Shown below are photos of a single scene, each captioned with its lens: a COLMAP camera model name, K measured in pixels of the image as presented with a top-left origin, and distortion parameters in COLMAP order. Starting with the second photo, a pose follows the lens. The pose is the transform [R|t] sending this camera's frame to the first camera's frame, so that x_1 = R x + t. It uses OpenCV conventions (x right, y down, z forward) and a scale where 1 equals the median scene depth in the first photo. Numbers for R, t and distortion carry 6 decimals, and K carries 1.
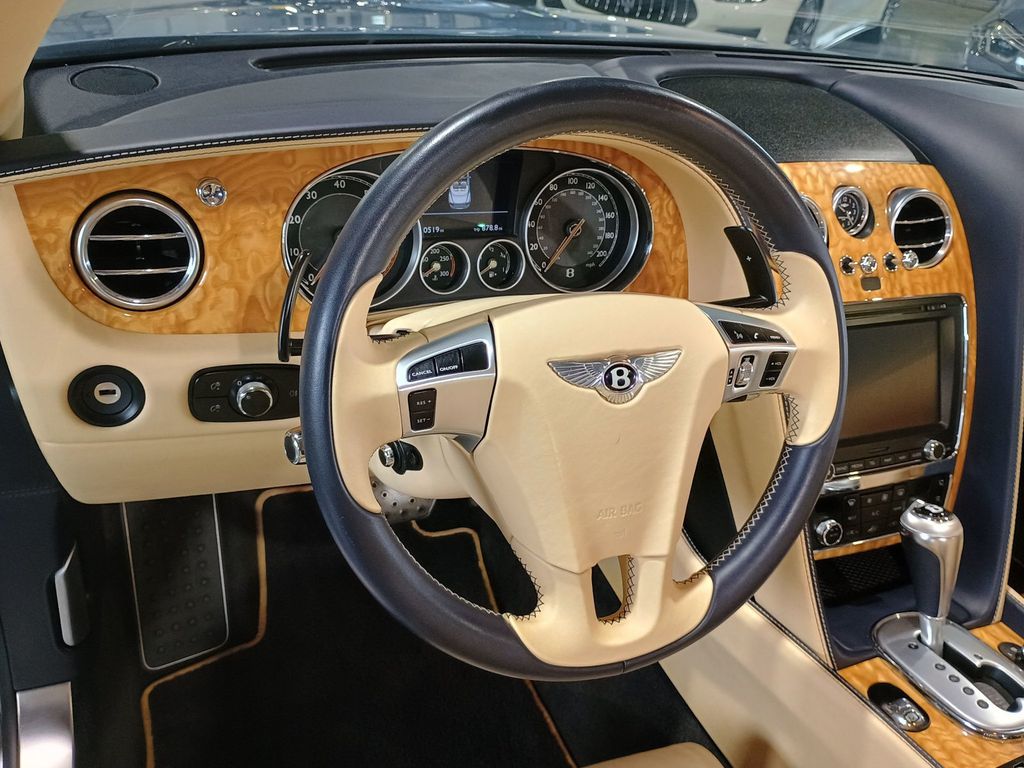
lens RADIAL K [[894.6, 0, 528.9], [0, 894.6, 382.4], [0, 0, 1]] dist [0.061046, -0.080711]
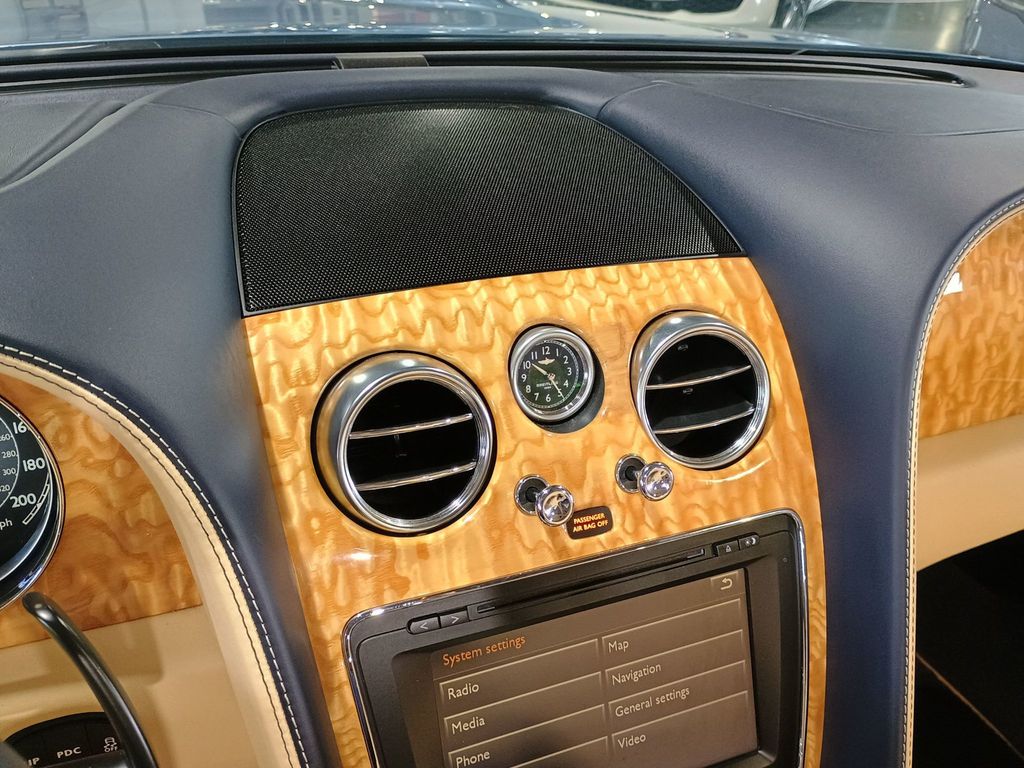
lens RADIAL K [[883.3, 0, 526.7], [0, 883.3, 387.2], [0, 0, 1]] dist [0.065318, -0.074065]
pose [[0.998336, -0.038391, -0.043021, 0.399156], [0.039887, 0.998610, 0.034464, -0.221337], [0.041638, -0.036123, 0.998480, 0.543761]]
